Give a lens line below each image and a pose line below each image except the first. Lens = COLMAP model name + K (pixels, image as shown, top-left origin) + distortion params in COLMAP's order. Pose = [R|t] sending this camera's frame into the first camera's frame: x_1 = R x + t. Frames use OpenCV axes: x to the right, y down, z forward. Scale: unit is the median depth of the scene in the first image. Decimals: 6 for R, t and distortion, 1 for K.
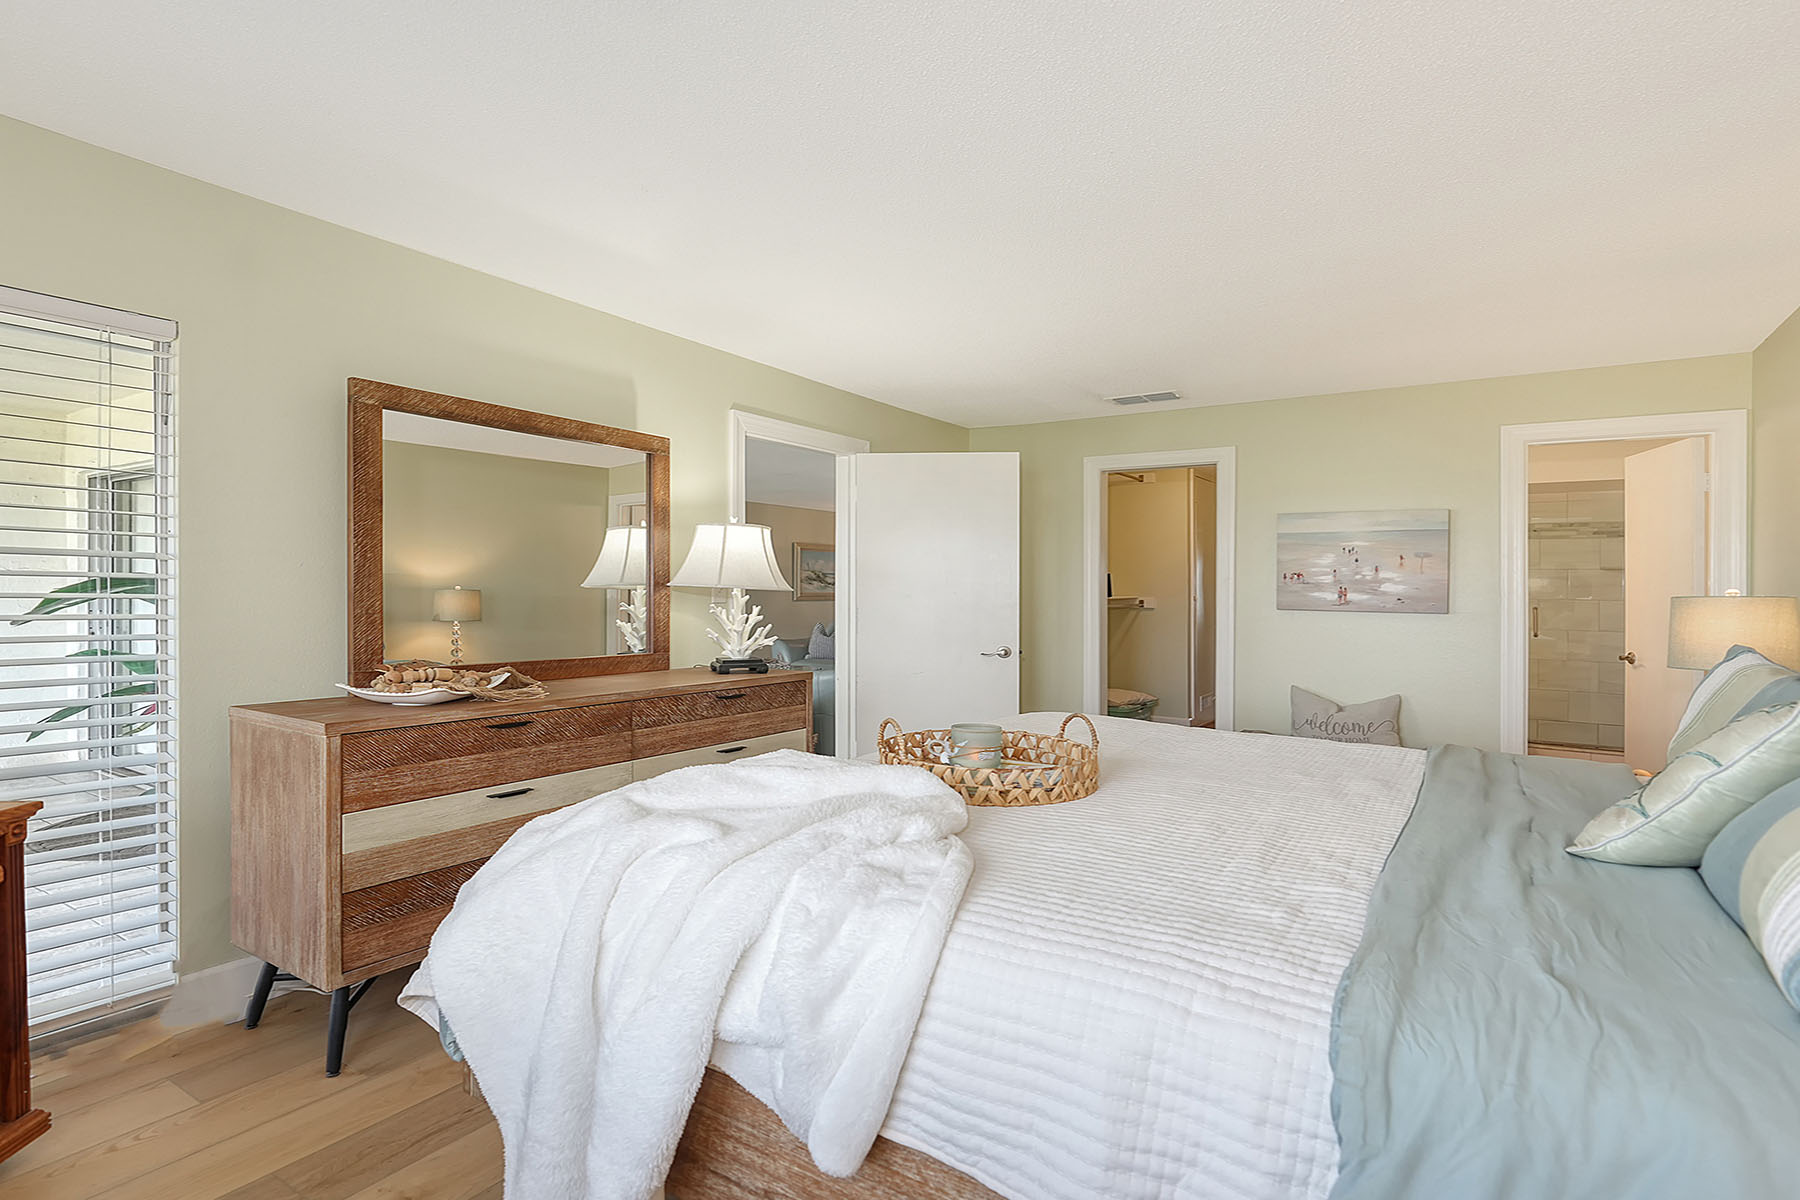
lens RADIAL K [[955.9, 0, 900.0], [0, 955.9, 600.0], [0, 0, 1]] dist [-0.014314, 0.000222]
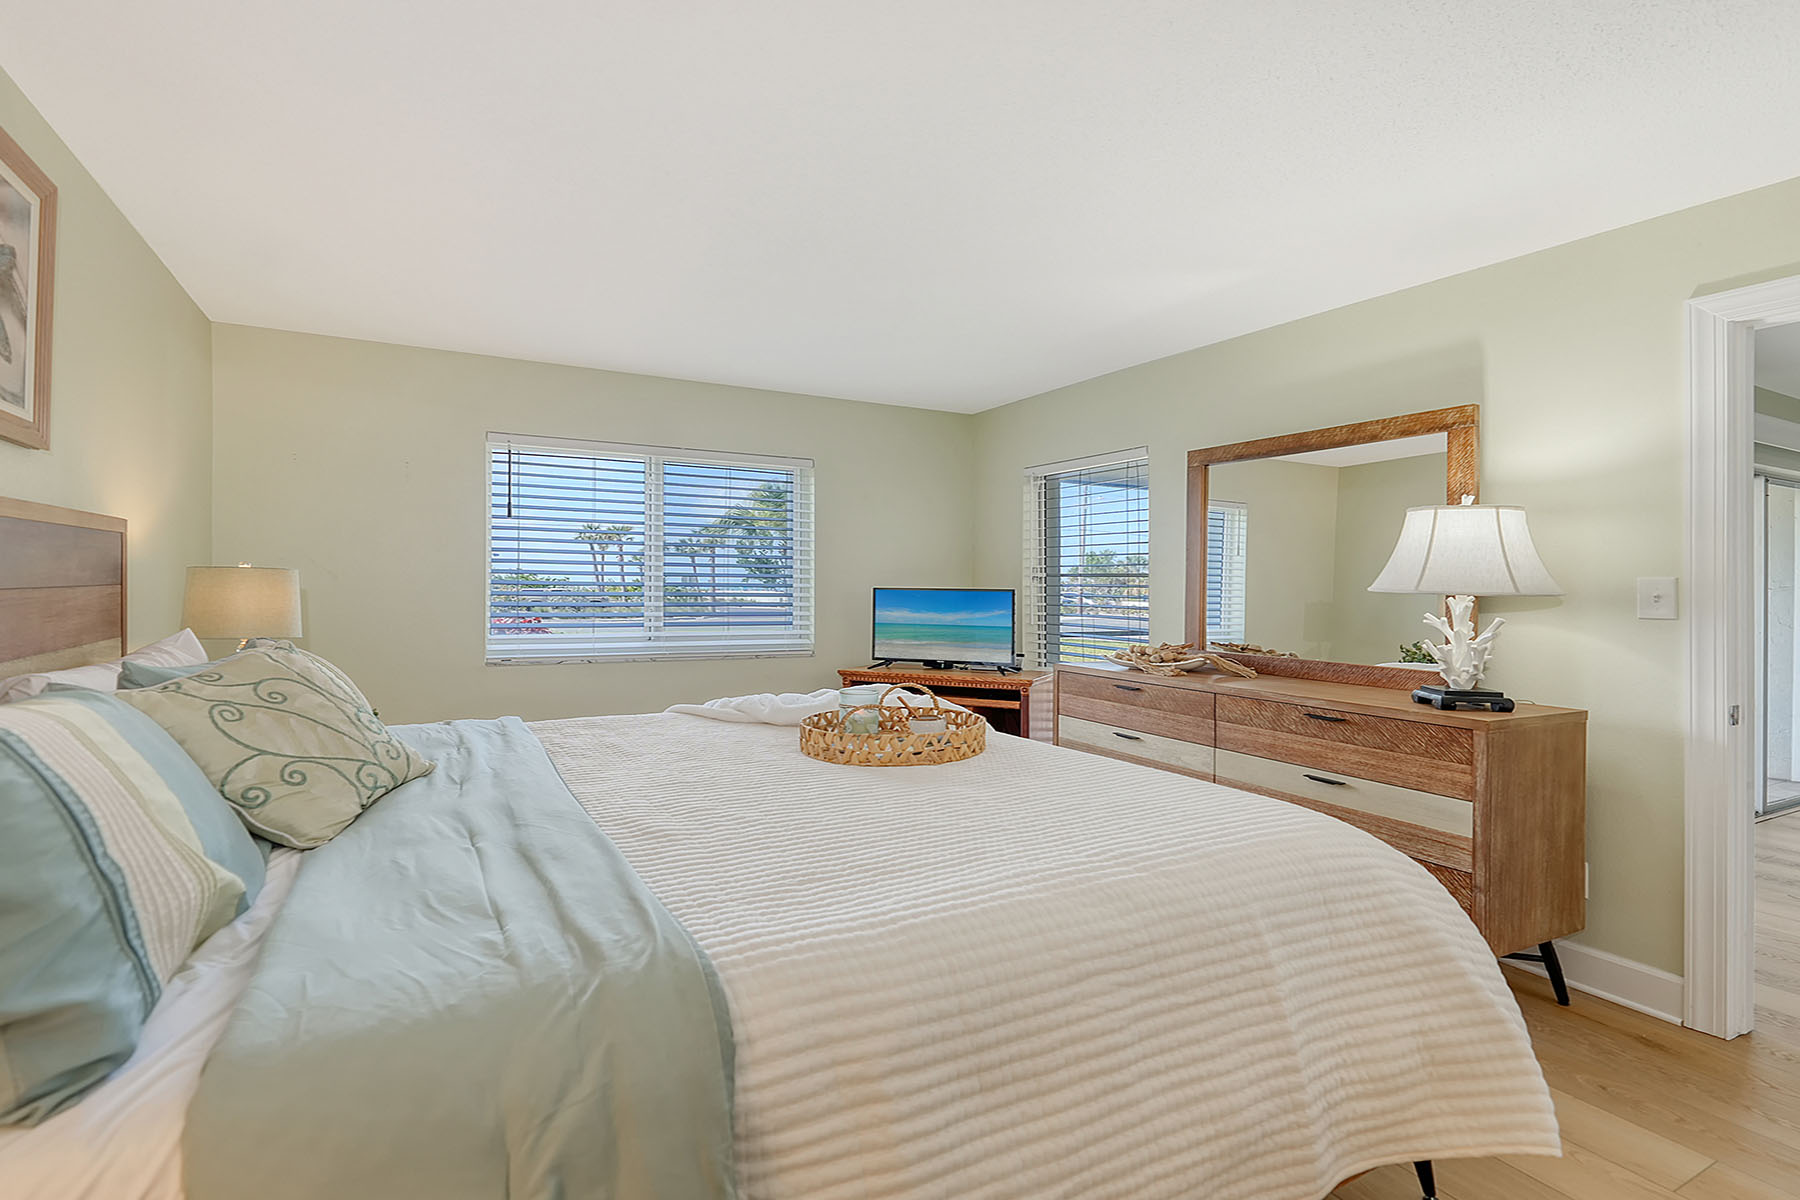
lens RADIAL K [[904.6, 0, 896.4], [0, 904.6, 593.8], [0, 0, 1]] dist [-0.014878, 0.000570]
pose [[-0.509109, -0.001350, -0.860701, 0.738723], [-0.016485, 0.999831, 0.008183, -0.011167], [0.860544, 0.018355, -0.509045, 1.111076]]
